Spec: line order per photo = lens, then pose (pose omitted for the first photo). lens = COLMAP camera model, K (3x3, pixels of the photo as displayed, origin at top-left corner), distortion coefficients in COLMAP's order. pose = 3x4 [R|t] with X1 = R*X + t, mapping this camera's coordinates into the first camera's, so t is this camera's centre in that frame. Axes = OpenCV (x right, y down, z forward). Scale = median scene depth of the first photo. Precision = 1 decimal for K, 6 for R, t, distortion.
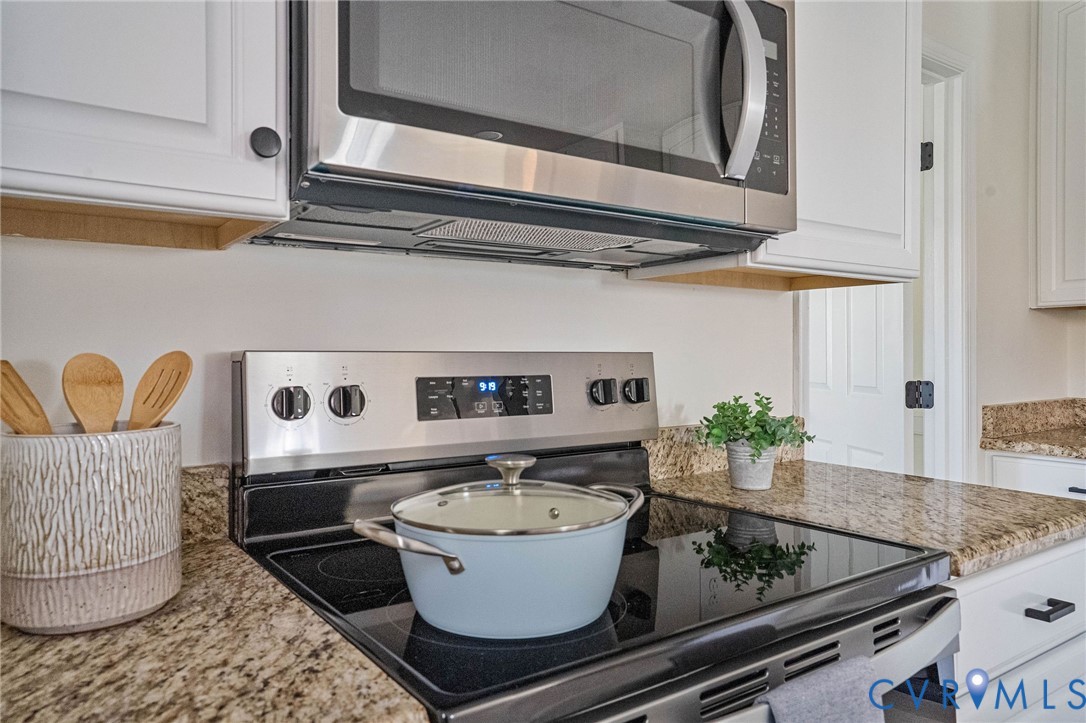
lens RADIAL K [[742.4, 0, 540.0], [0, 742.4, 359.8], [0, 0, 1]] dist [0.040314, 0.009229]
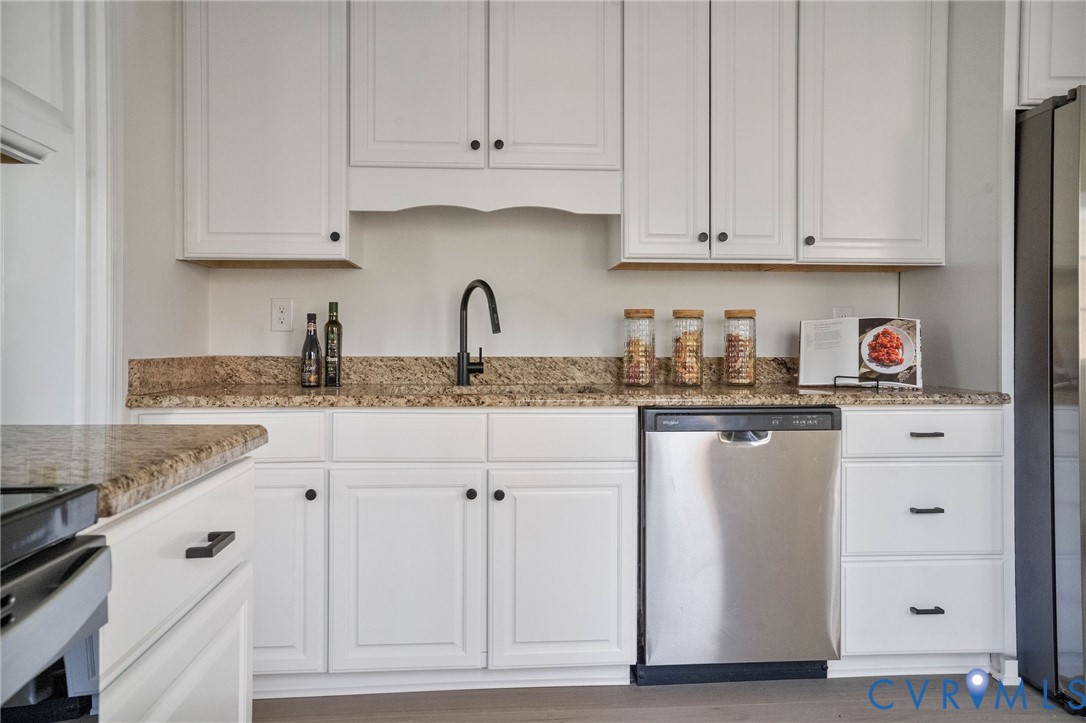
lens RADIAL K [[770.3, 0, 549.9], [0, 770.3, 343.9], [0, 0, 1]] dist [0.008318, 0.012931]
pose [[0.509493, 0.010906, 0.860406, 0.123527], [-0.005281, 0.999940, -0.009548, 0.114256], [-0.860459, 0.000321, 0.509520, 0.243900]]
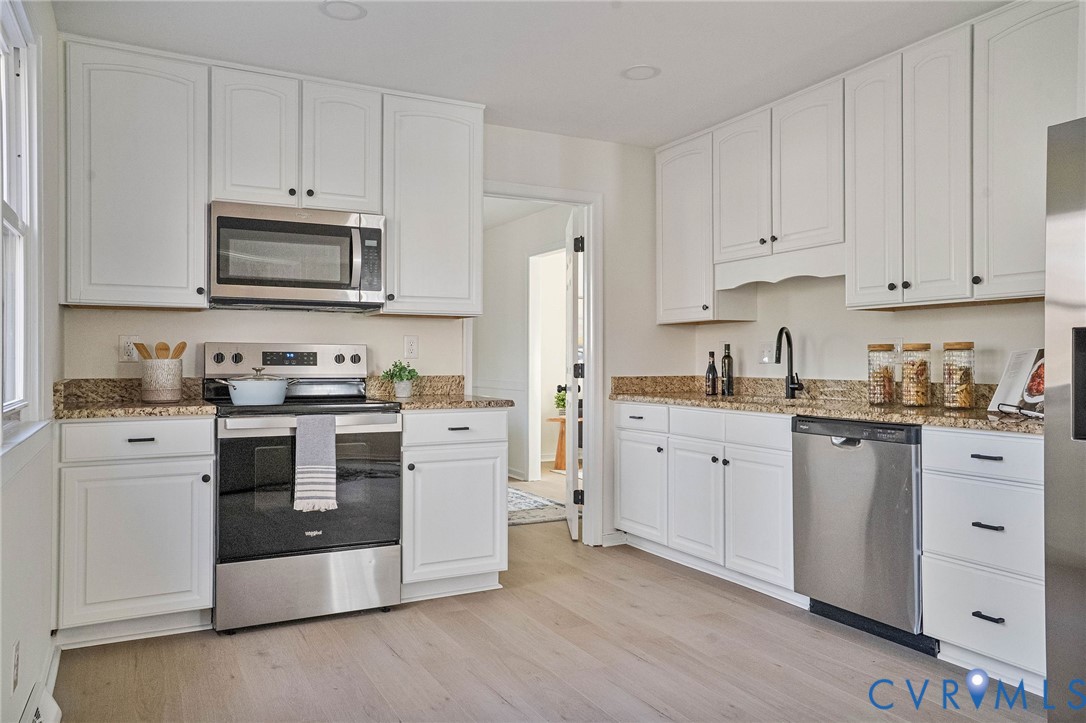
lens RADIAL K [[779.6, 0, 544.1], [0, 779.6, 359.0], [0, 0, 1]] dist [-0.003804, -0.000577]
pose [[0.991631, 0.010612, -0.128670, 1.580102], [-0.011072, 0.999935, -0.002859, 0.057117], [0.128631, 0.004260, 0.991683, -2.298681]]
